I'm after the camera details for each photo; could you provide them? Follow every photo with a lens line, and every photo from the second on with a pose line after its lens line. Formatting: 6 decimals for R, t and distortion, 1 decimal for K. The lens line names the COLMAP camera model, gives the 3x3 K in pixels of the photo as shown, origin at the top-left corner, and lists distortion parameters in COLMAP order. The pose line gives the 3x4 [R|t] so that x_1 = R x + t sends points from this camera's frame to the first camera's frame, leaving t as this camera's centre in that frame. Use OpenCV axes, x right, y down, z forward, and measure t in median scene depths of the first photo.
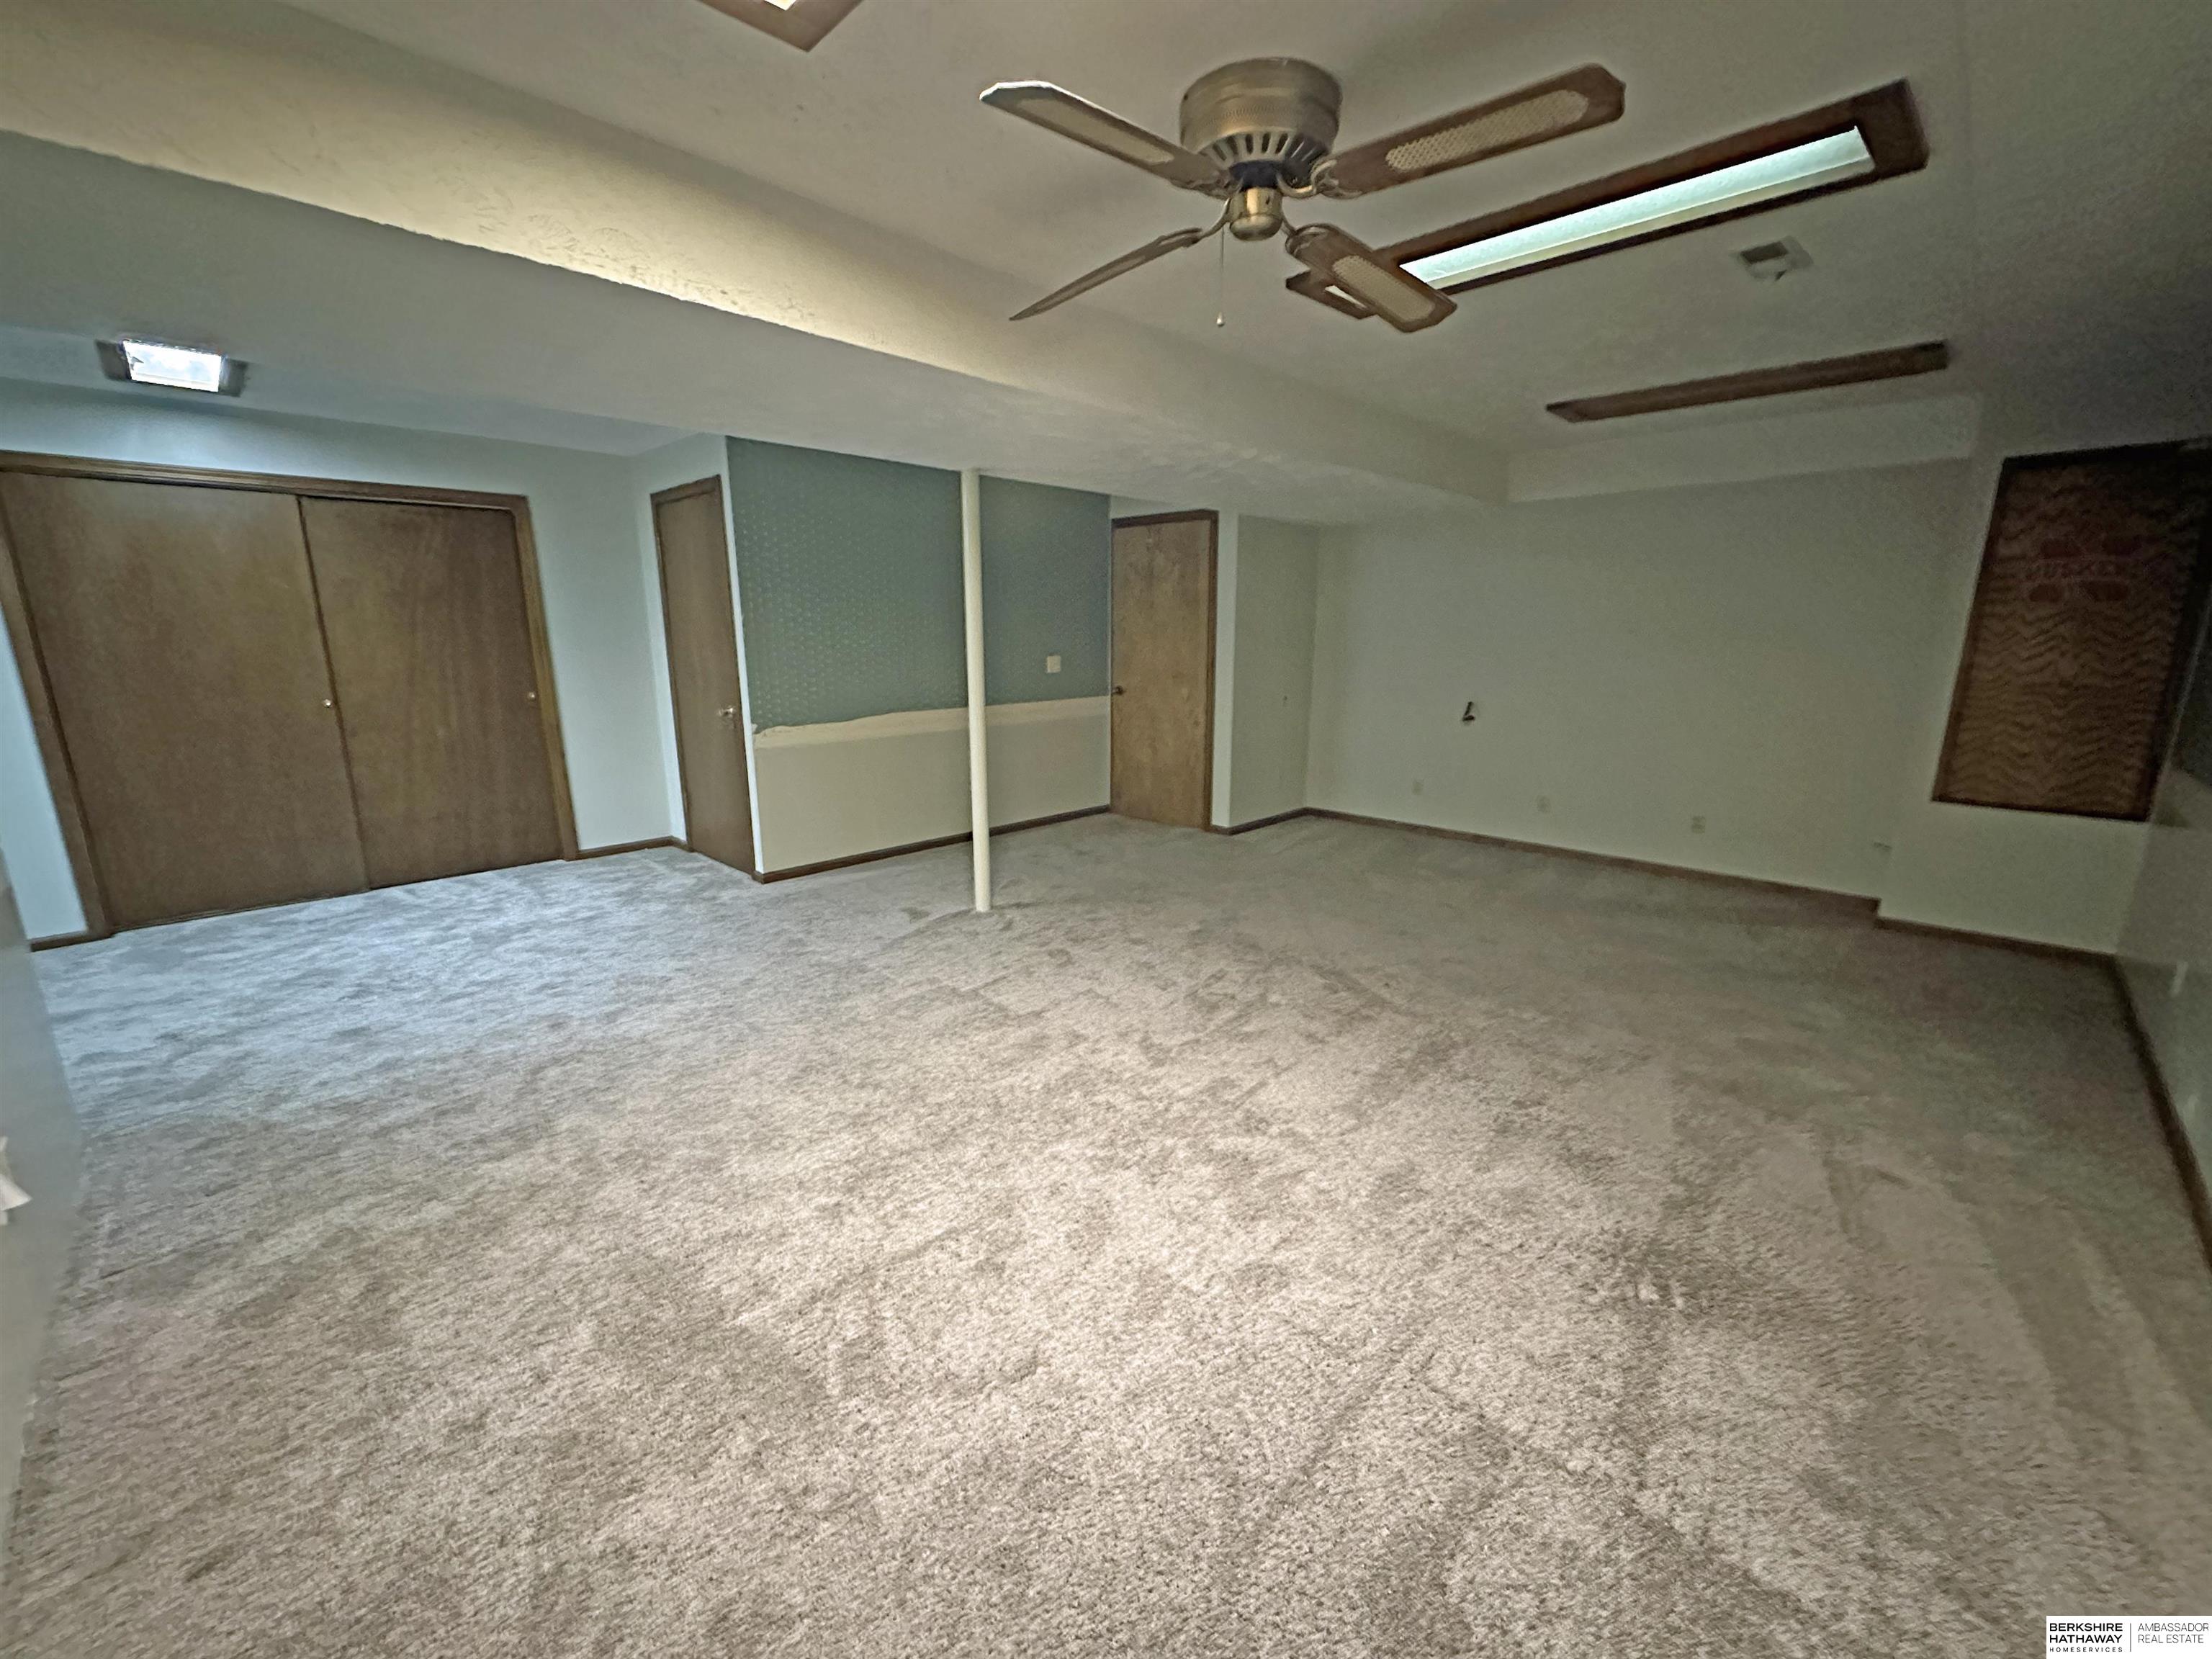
lens RADIAL K [[883.0, 0, 1102.5], [0, 883.0, 825.4], [0, 0, 1]] dist [-0.001902, -0.000020]
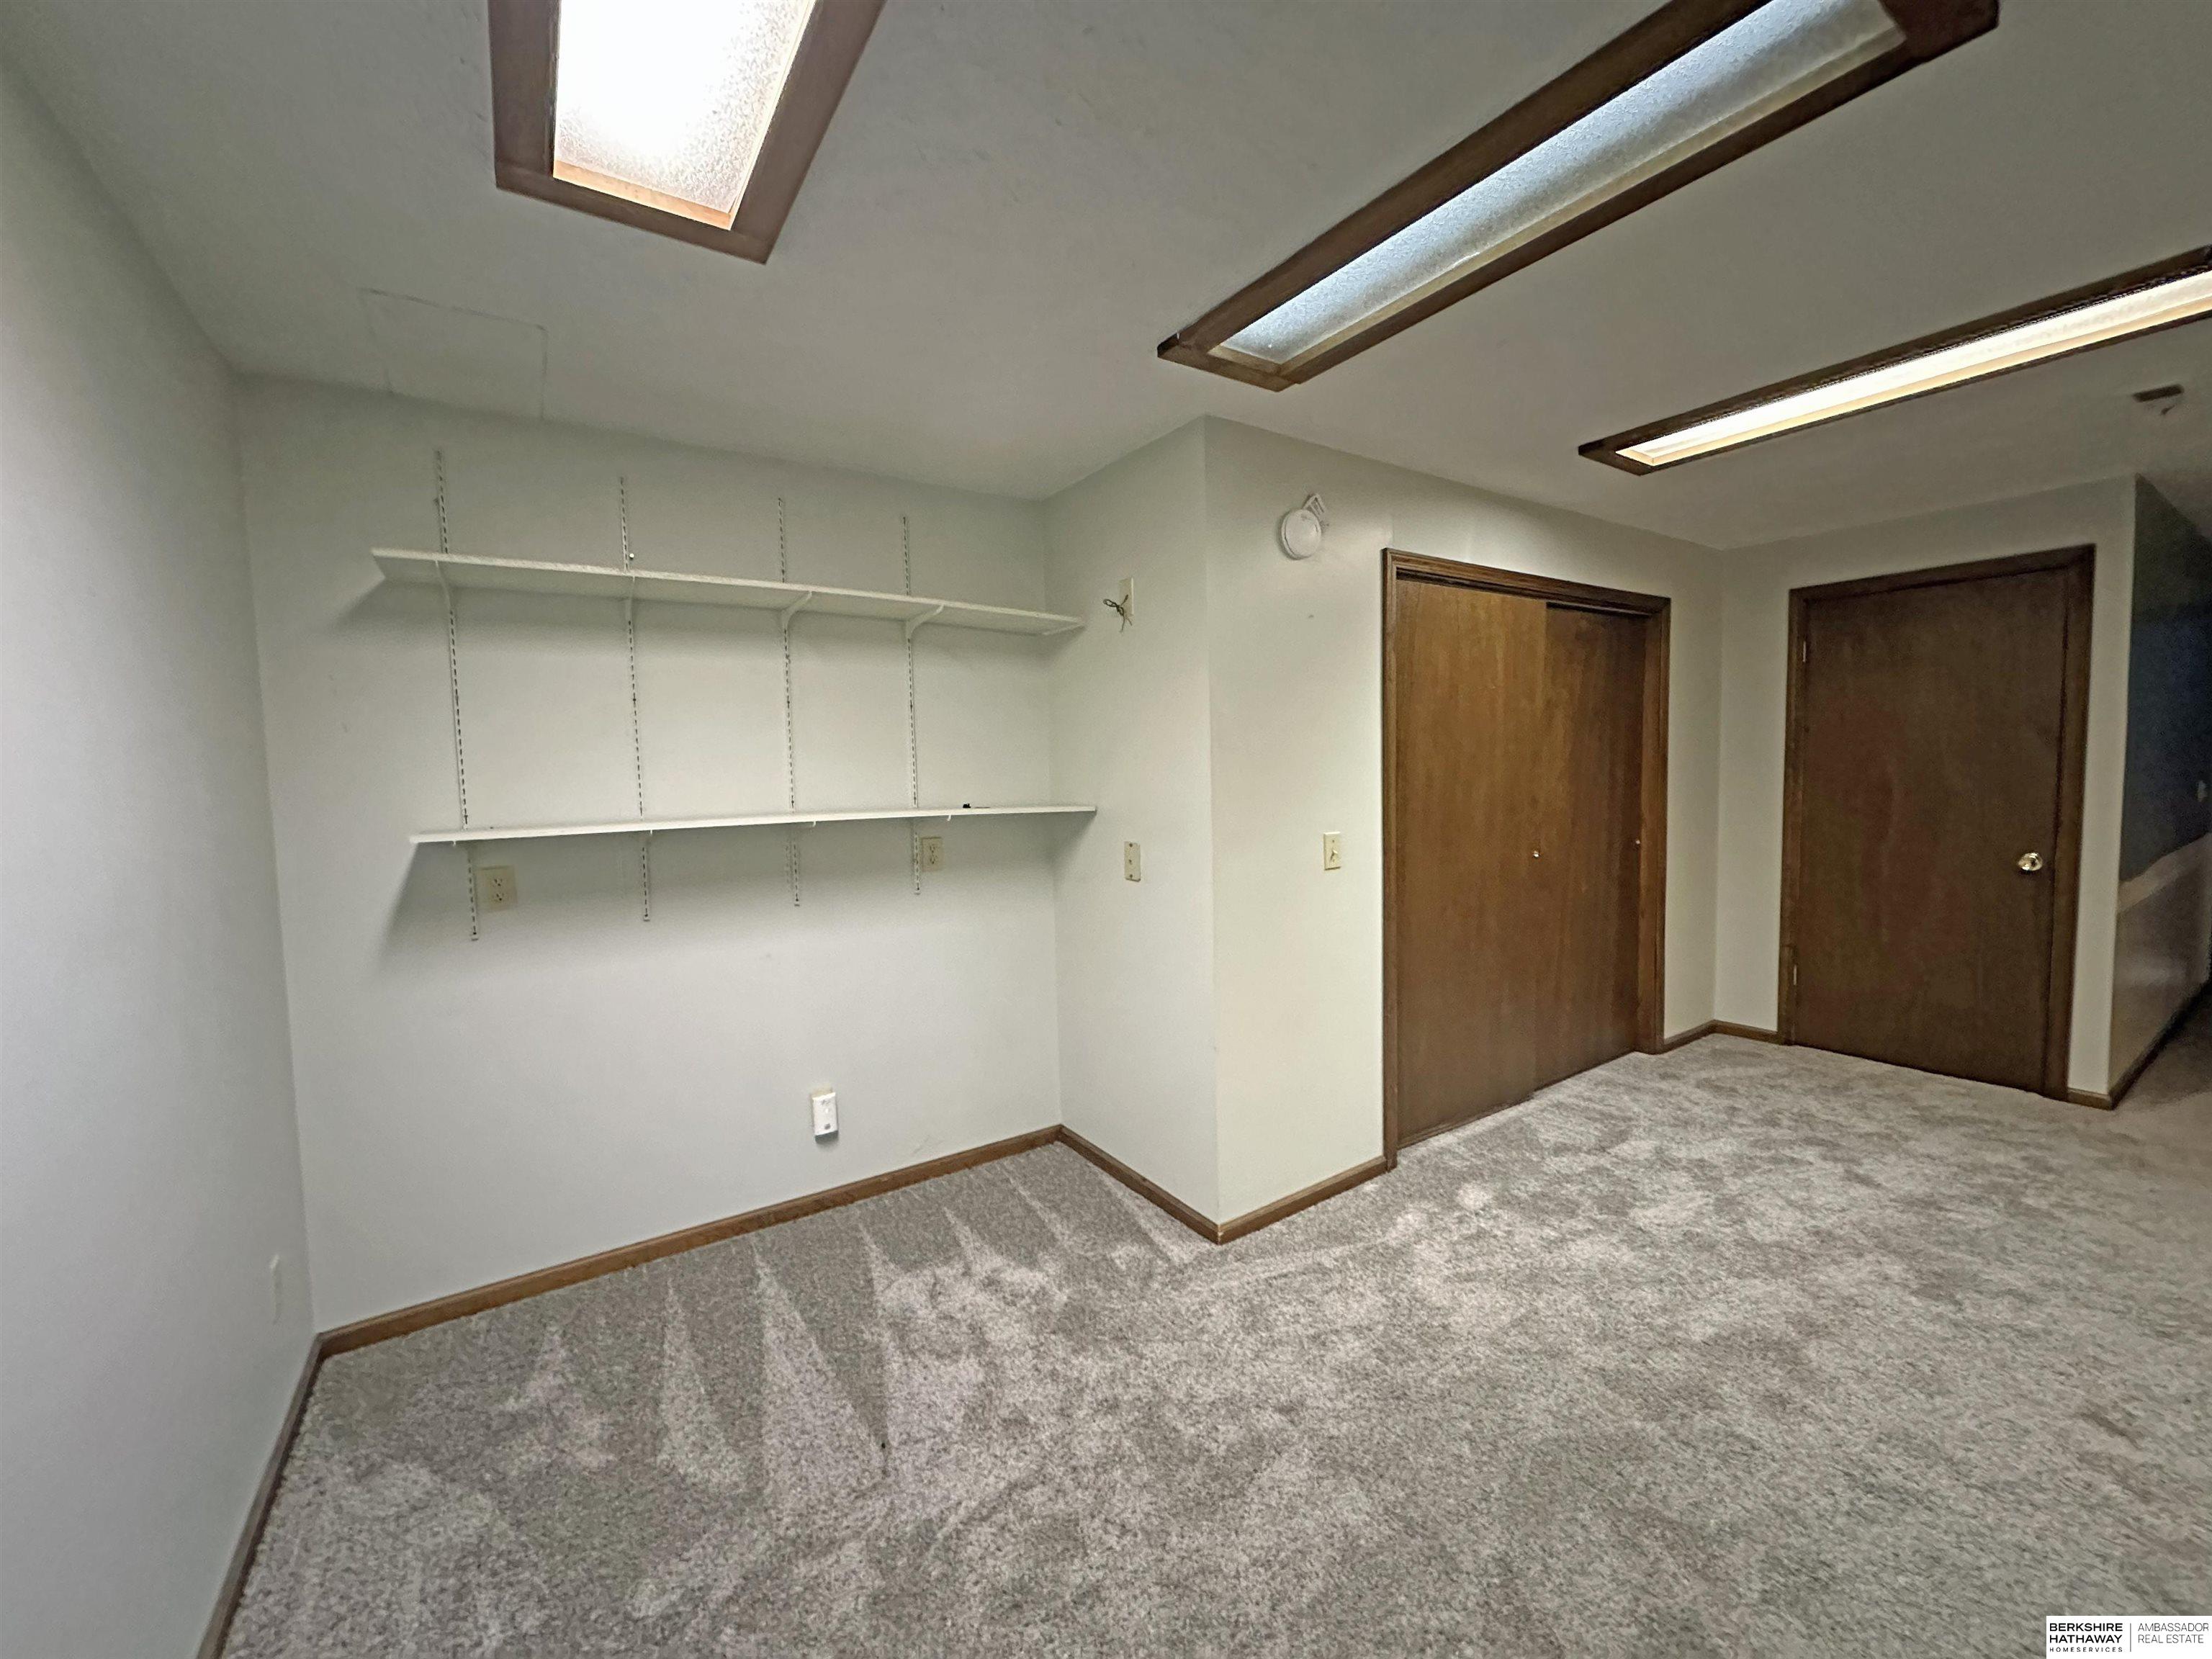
lens RADIAL K [[876.0, 0, 1106.0], [0, 876.0, 829.5], [0, 0, 1]] dist [-0.001408, -0.000226]
pose [[0.978202, -0.012470, -0.207281, -1.195076], [-0.017984, 0.989358, -0.144389, -0.044791], [0.206875, 0.144969, 0.967567, 0.183827]]
